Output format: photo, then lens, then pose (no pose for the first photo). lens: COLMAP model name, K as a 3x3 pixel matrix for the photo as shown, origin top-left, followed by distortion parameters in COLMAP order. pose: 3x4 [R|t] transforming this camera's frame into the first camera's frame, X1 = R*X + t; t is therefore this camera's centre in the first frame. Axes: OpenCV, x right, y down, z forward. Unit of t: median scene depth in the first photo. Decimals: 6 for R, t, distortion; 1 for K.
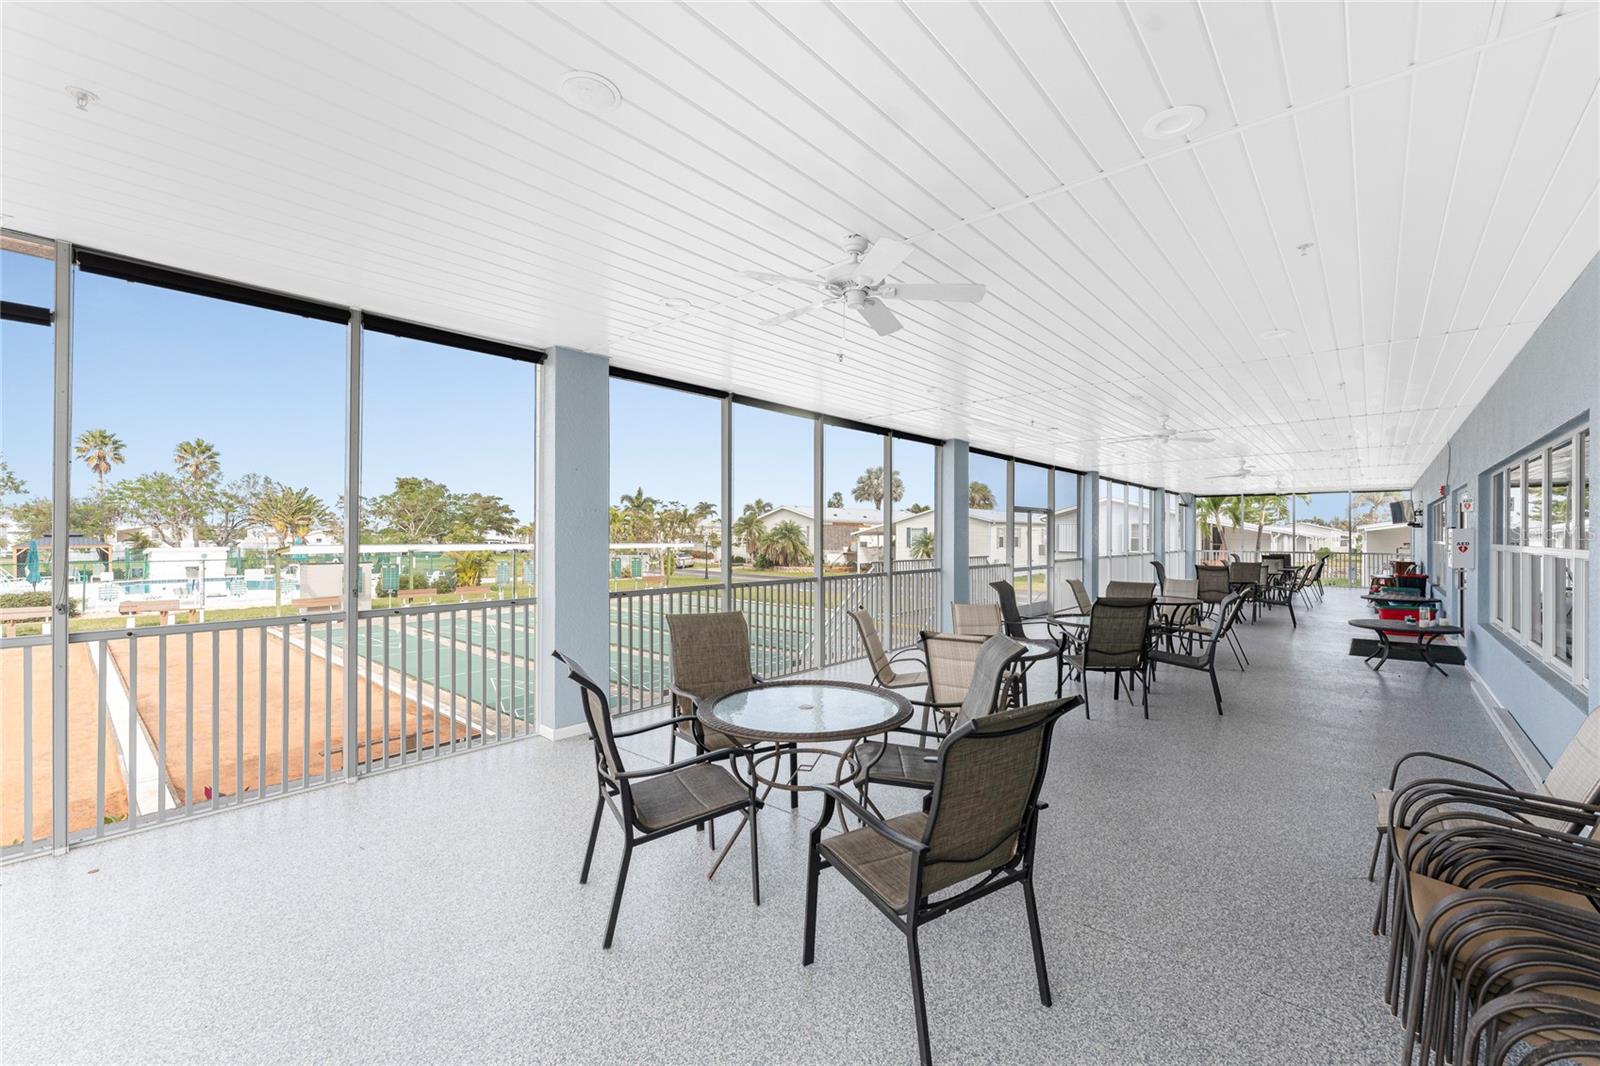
lens RADIAL K [[660.5, 0, 796.1], [0, 660.5, 528.9], [0, 0, 1]] dist [-0.001670, -0.000276]
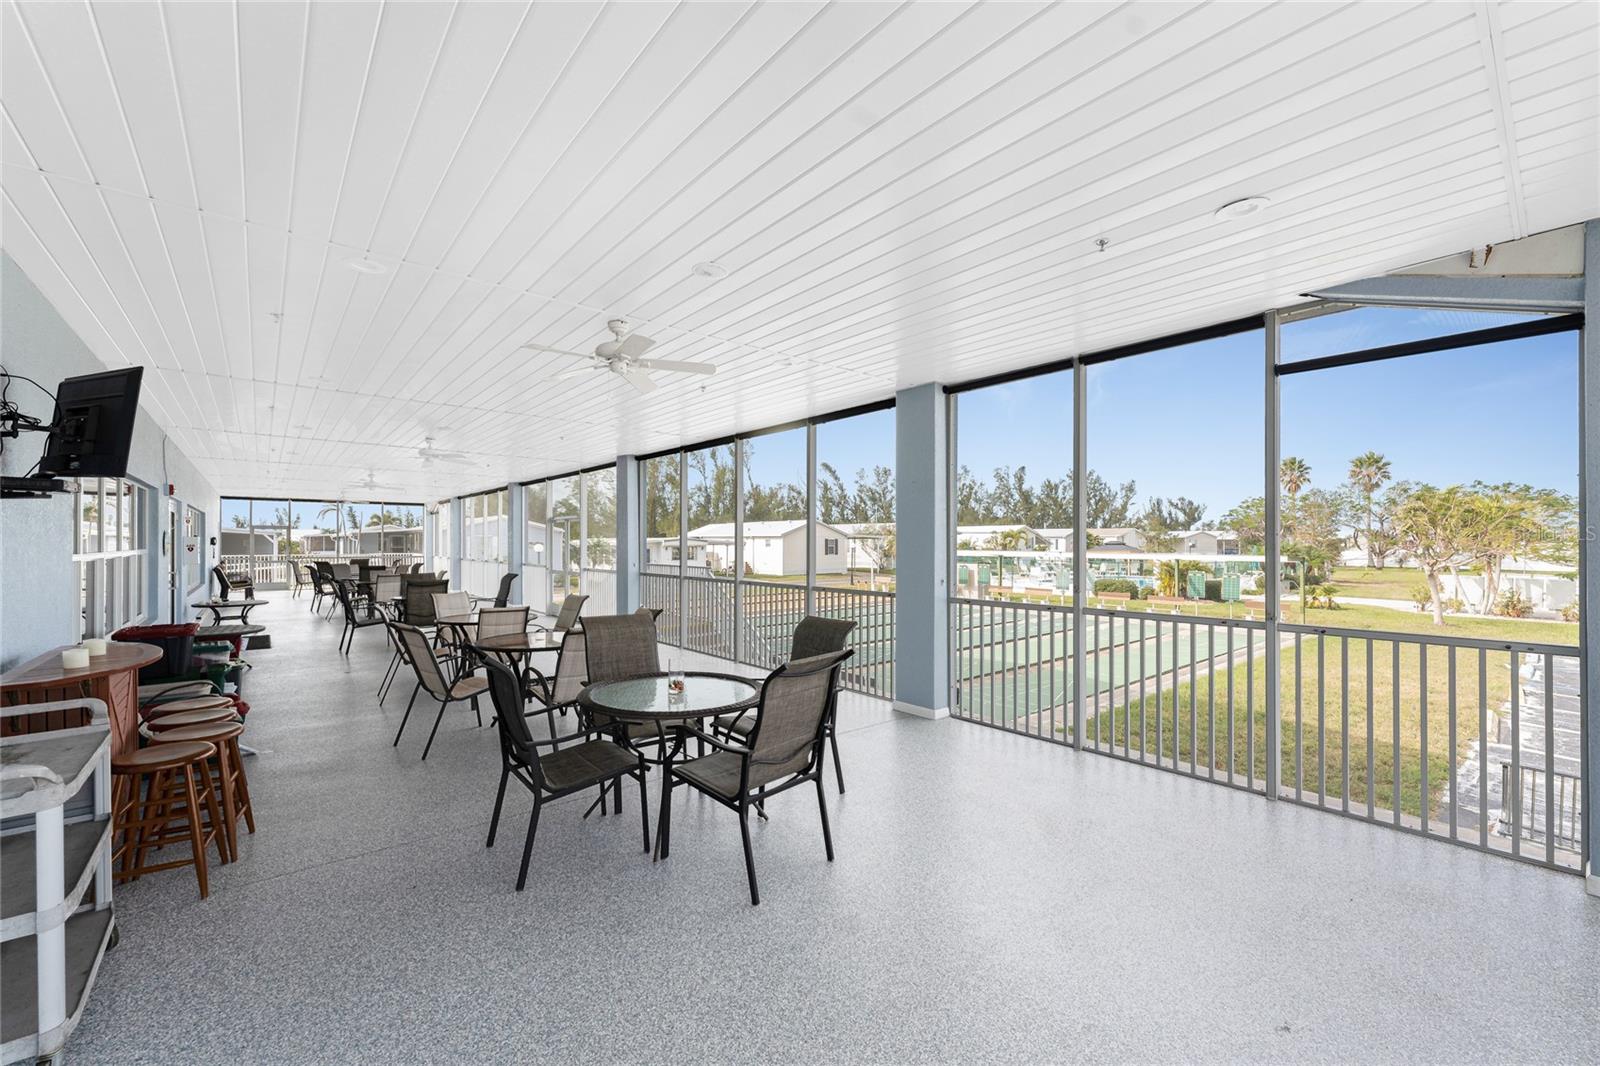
lens RADIAL K [[638.7, 0, 778.9], [0, 638.7, 538.9], [0, 0, 1]] dist [-0.000478, -0.000028]
pose [[-0.166909, -0.006787, -0.985949, 0.896157], [0.005122, 0.999957, -0.007750, 0.008899], [0.985959, -0.006344, -0.166867, 1.030616]]
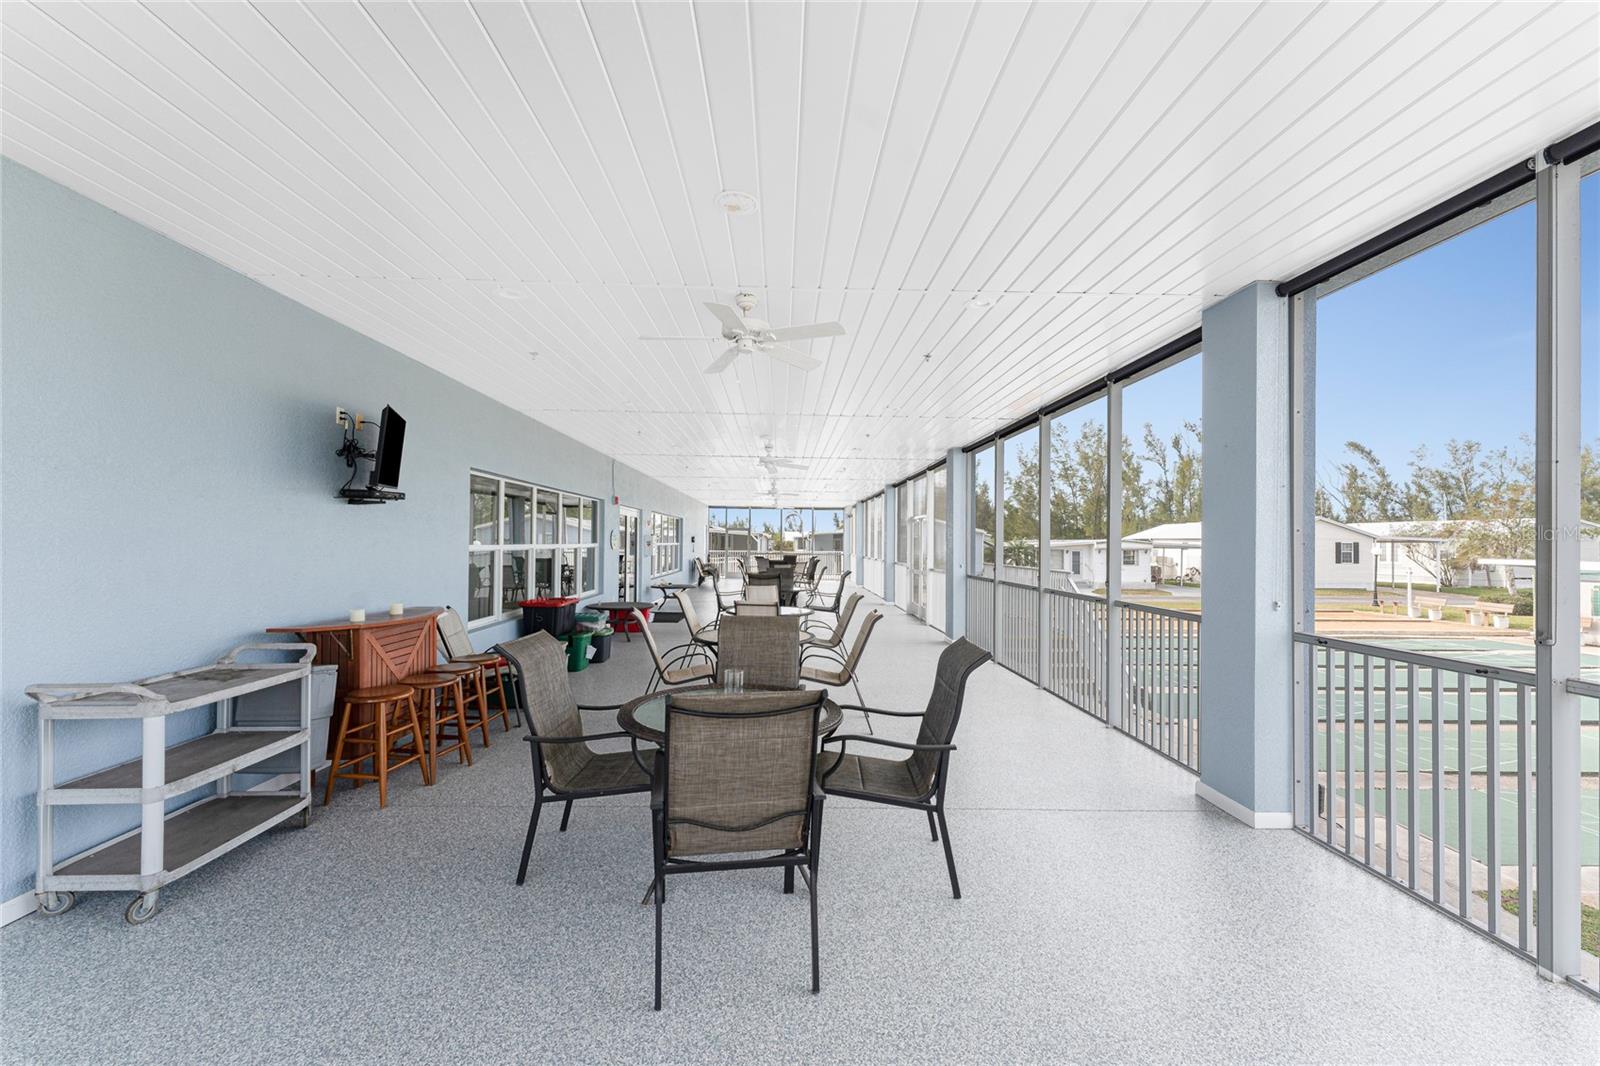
lens RADIAL K [[632.3, 0, 796.3], [0, 632.3, 537.7], [0, 0, 1]] dist [0.002676, 0.000100]
pose [[-0.734381, -0.013105, -0.678611, 0.827206], [-0.006607, 0.999904, -0.012159, 0.010403], [0.678706, -0.004446, -0.734397, 1.084804]]
